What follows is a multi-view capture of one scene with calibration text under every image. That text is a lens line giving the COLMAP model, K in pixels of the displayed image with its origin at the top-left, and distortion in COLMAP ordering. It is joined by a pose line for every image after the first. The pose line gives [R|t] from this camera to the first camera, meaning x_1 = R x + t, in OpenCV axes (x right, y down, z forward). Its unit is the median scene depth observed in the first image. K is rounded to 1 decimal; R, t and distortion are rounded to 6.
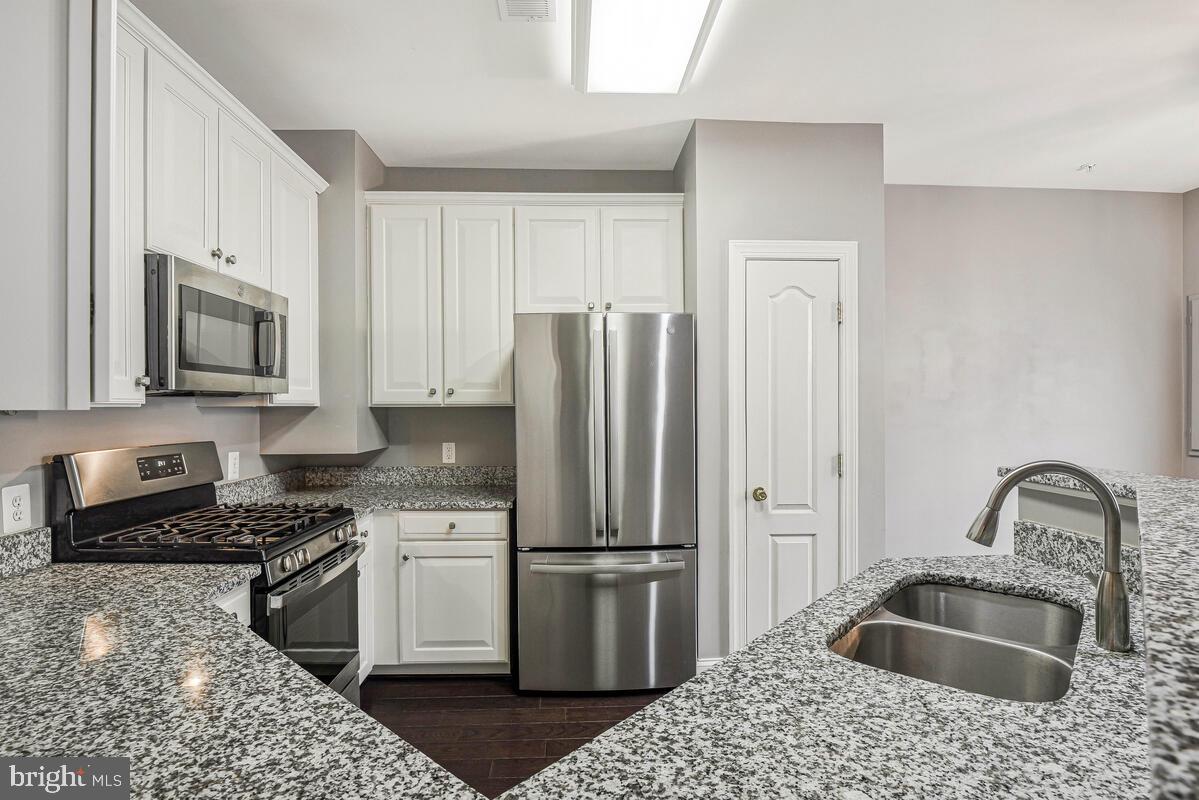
lens RADIAL K [[602.8, 0, 591.5], [0, 602.8, 417.0], [0, 0, 1]] dist [-0.020136, -0.002241]
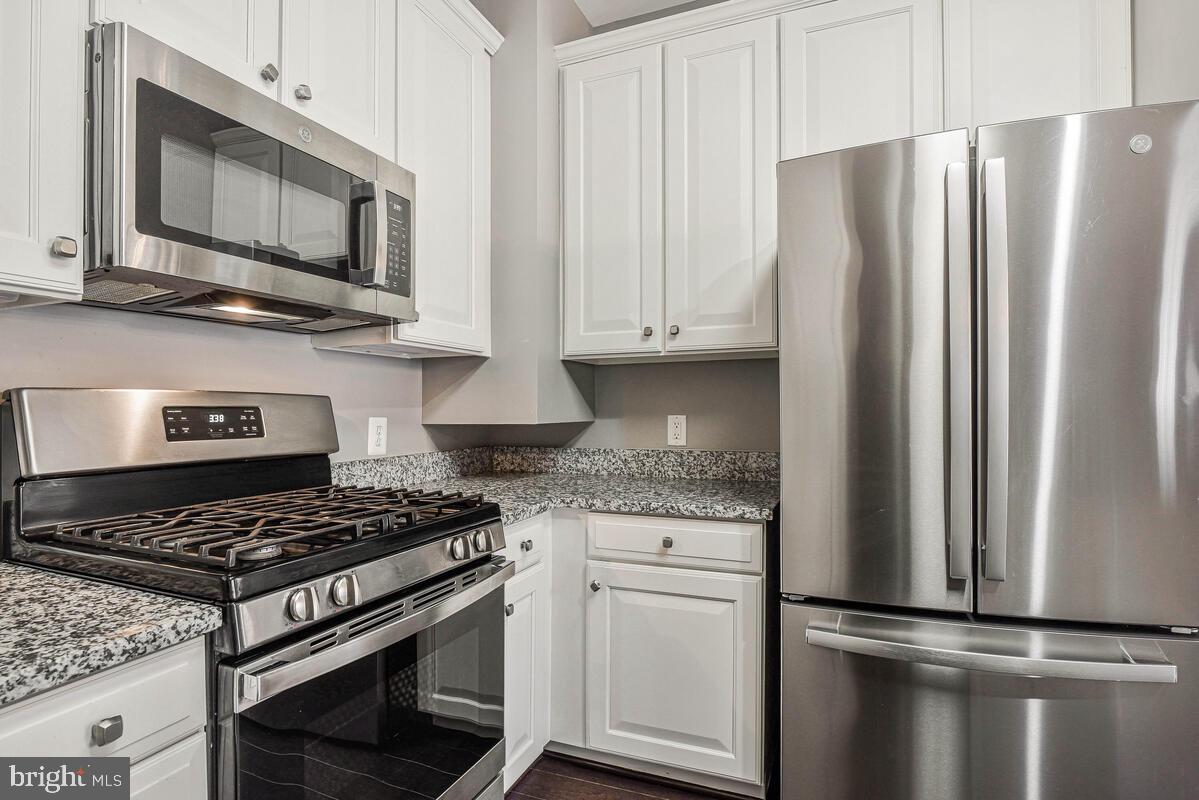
lens RADIAL K [[602.8, 0, 583.1], [0, 602.8, 436.3], [0, 0, 1]] dist [-0.020136, -0.002241]
pose [[0.902807, 0.014215, -0.429812, -0.050980], [-0.001557, 0.999555, 0.029788, 0.057023], [0.430044, -0.026224, 0.902427, 0.423002]]
